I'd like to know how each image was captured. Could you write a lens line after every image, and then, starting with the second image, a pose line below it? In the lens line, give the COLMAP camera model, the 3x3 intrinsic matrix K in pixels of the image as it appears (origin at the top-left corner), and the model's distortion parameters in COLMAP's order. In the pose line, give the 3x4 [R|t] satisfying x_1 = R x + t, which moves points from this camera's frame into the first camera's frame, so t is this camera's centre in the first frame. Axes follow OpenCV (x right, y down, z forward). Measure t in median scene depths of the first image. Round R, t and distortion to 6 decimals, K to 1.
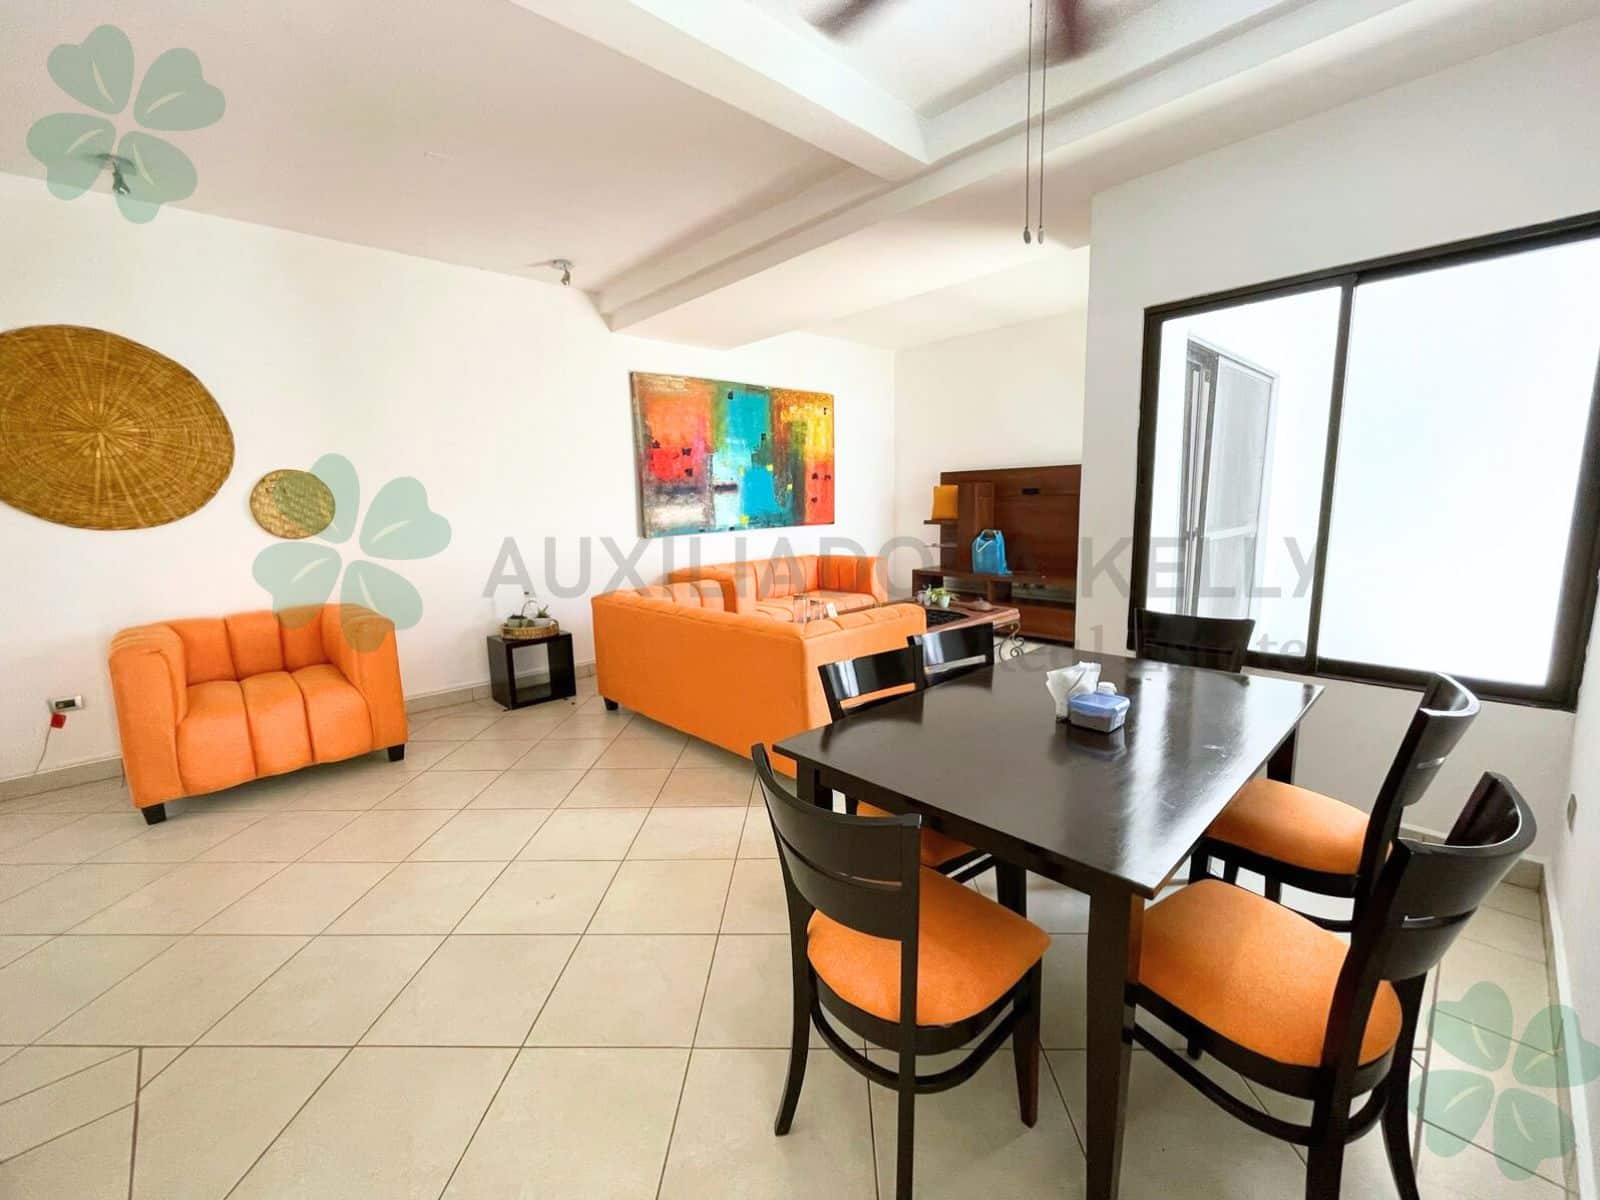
lens RADIAL K [[655.5, 0, 795.3], [0, 655.5, 596.8], [0, 0, 1]] dist [0.001211, -0.000184]
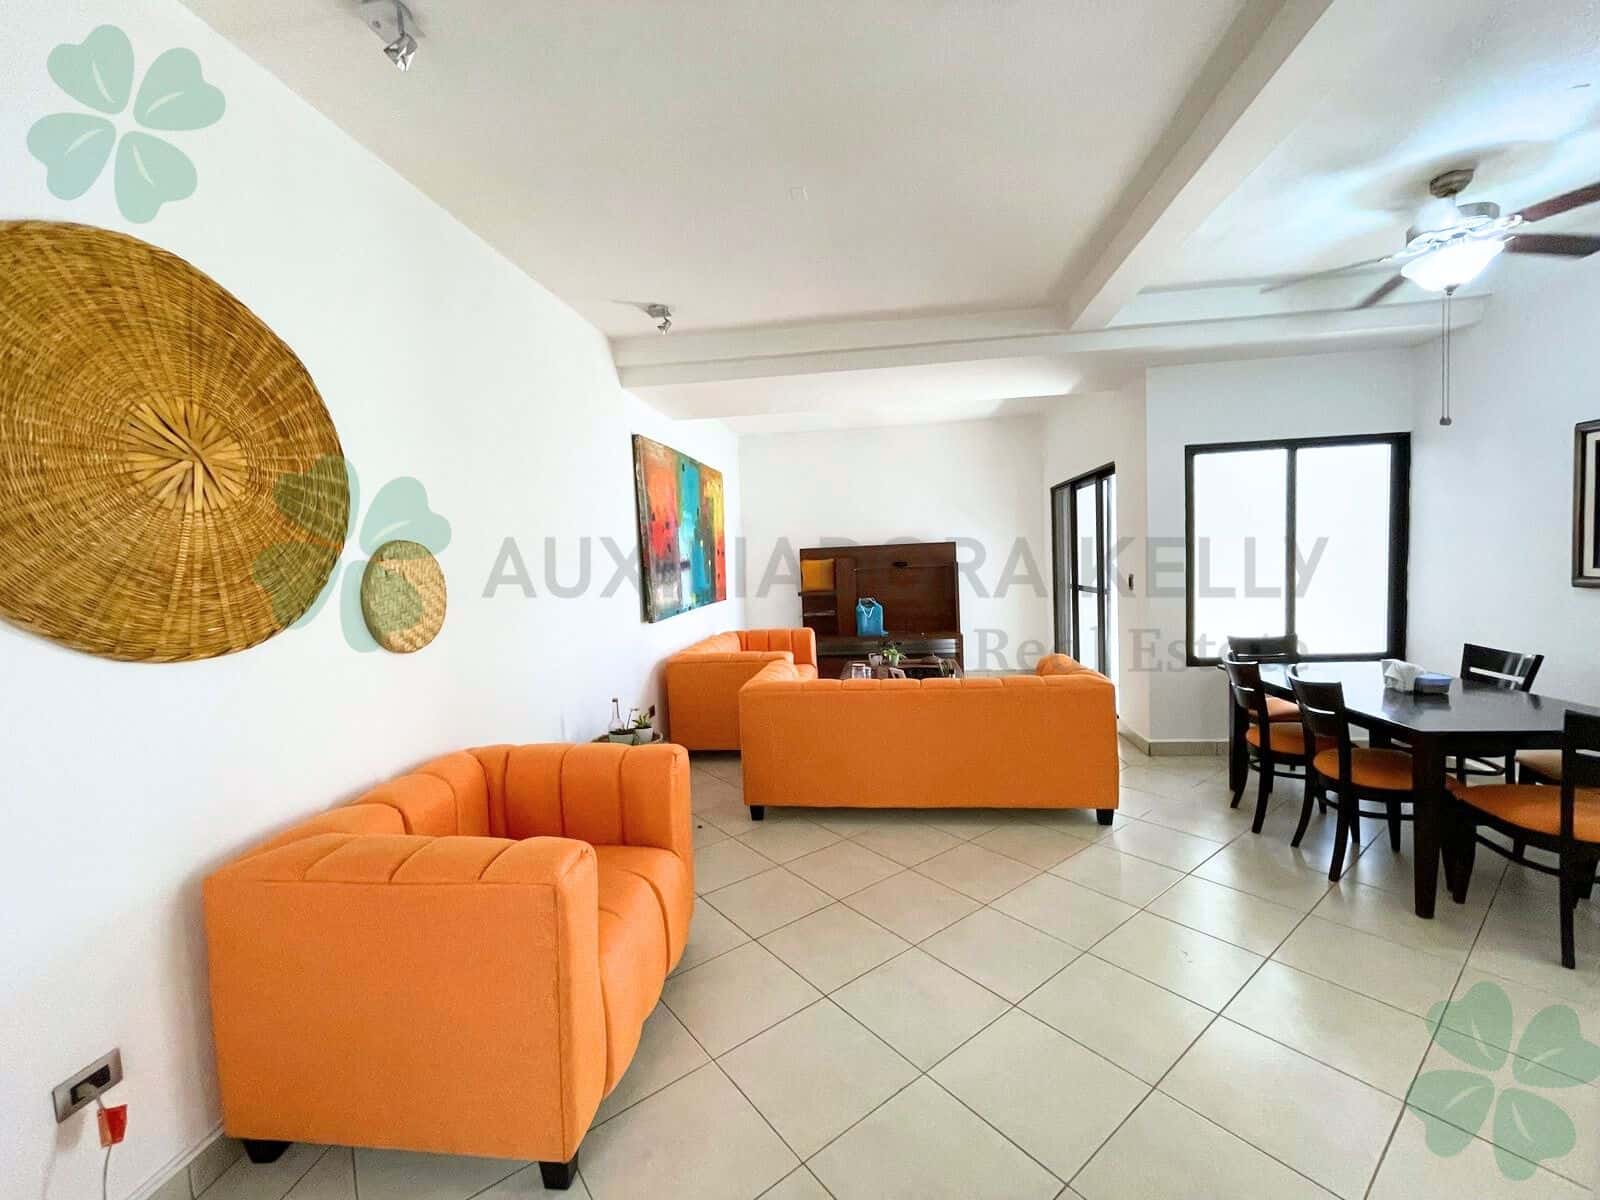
lens RADIAL K [[655.5, 0, 797.9], [0, 655.5, 600.1], [0, 0, 1]] dist [0.001211, -0.000184]
pose [[0.768709, -0.048114, 0.637786, -1.002355], [0.119430, 0.990426, -0.069229, -0.059058], [-0.628349, 0.129388, 0.767096, 0.345595]]
